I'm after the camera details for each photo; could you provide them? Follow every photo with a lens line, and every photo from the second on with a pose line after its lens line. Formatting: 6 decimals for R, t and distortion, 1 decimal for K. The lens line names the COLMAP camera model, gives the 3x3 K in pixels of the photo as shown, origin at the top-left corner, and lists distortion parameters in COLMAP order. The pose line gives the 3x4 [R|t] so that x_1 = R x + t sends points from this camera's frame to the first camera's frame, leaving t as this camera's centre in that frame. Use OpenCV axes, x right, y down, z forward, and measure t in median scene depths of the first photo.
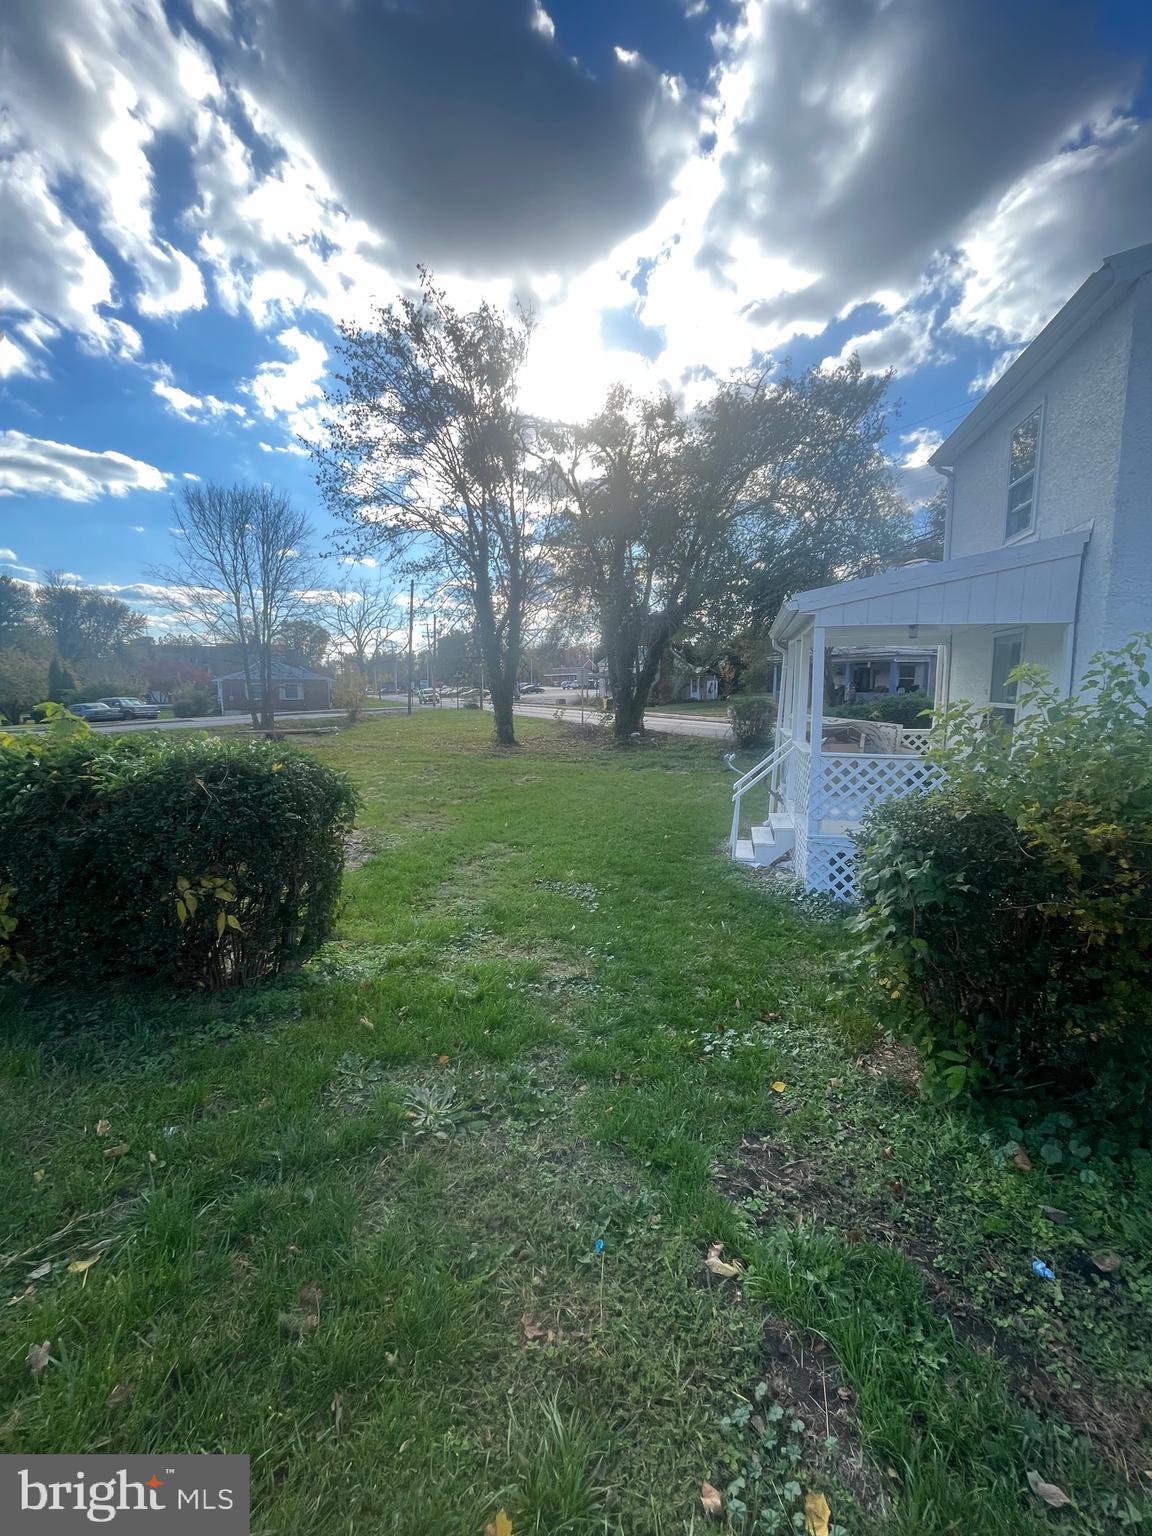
lens RADIAL K [[625.8, 0, 577.8], [0, 625.8, 763.7], [0, 0, 1]] dist [-0.000076, -0.001081]
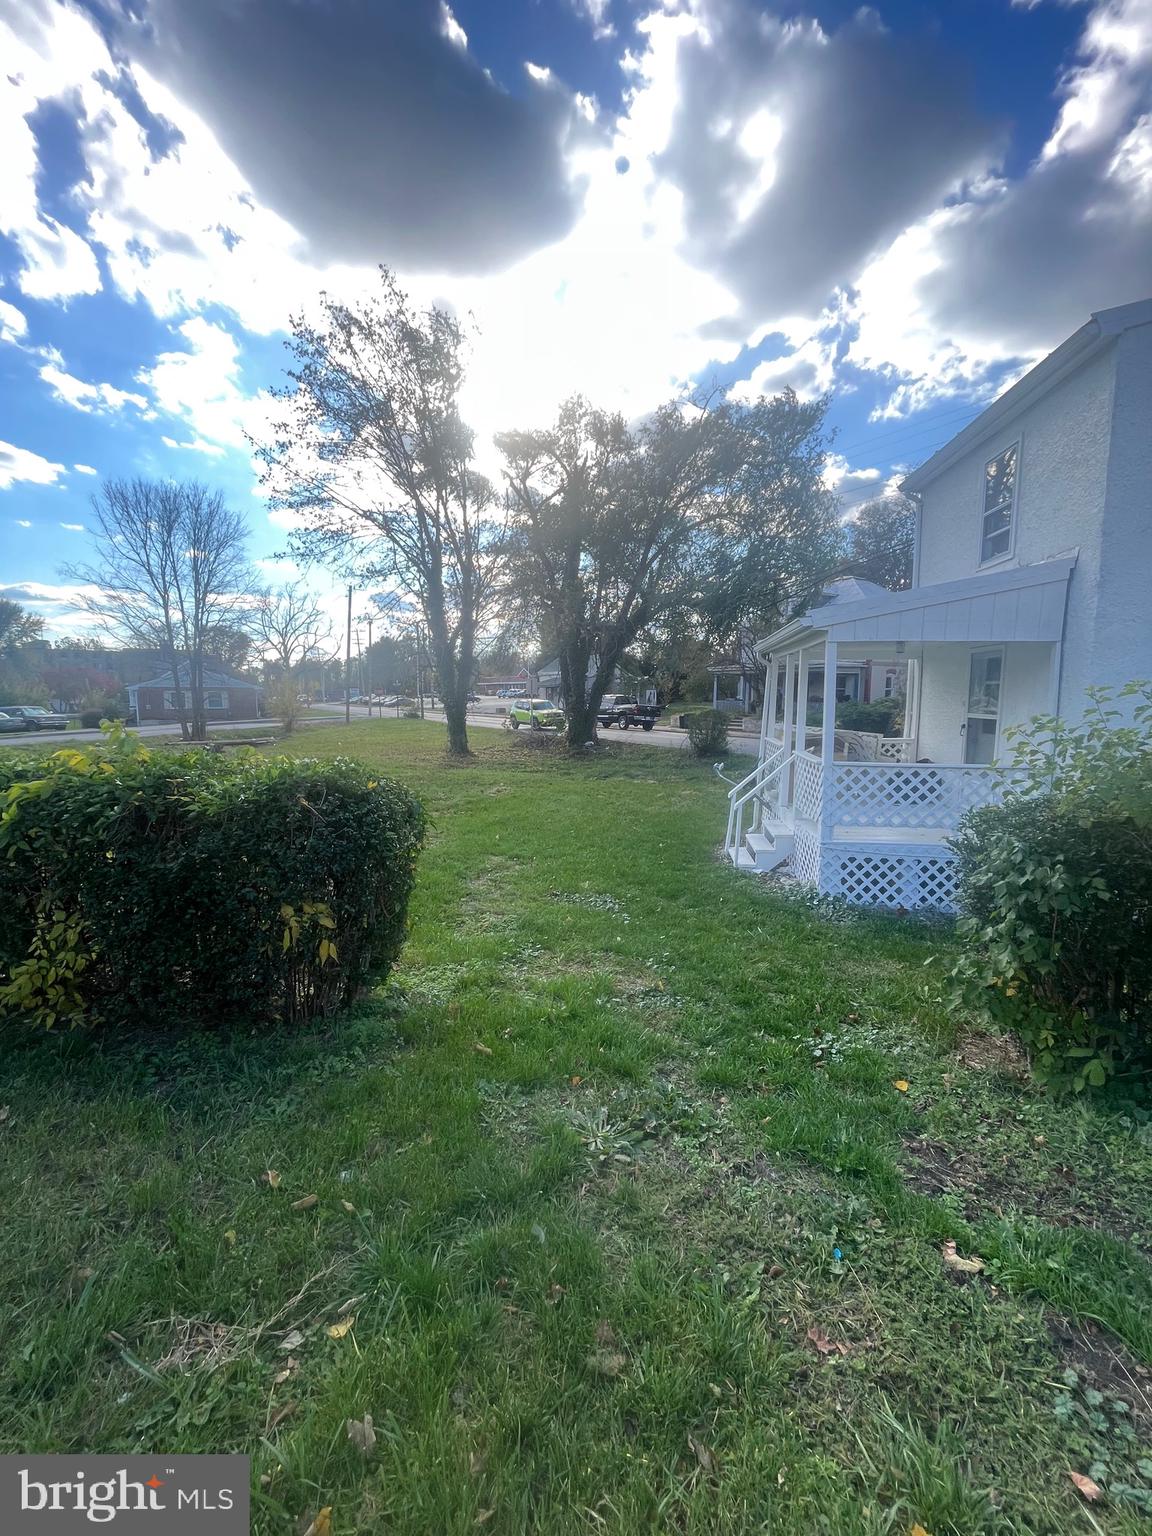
lens RADIAL K [[625.8, 0, 564.1], [0, 625.8, 765.6], [0, 0, 1]] dist [-0.000076, -0.001081]
pose [[0.994027, -0.009740, 0.108702, -0.161250], [0.010882, 0.999892, -0.009917, -0.005729], [-0.108594, 0.011040, 0.994025, 0.009695]]
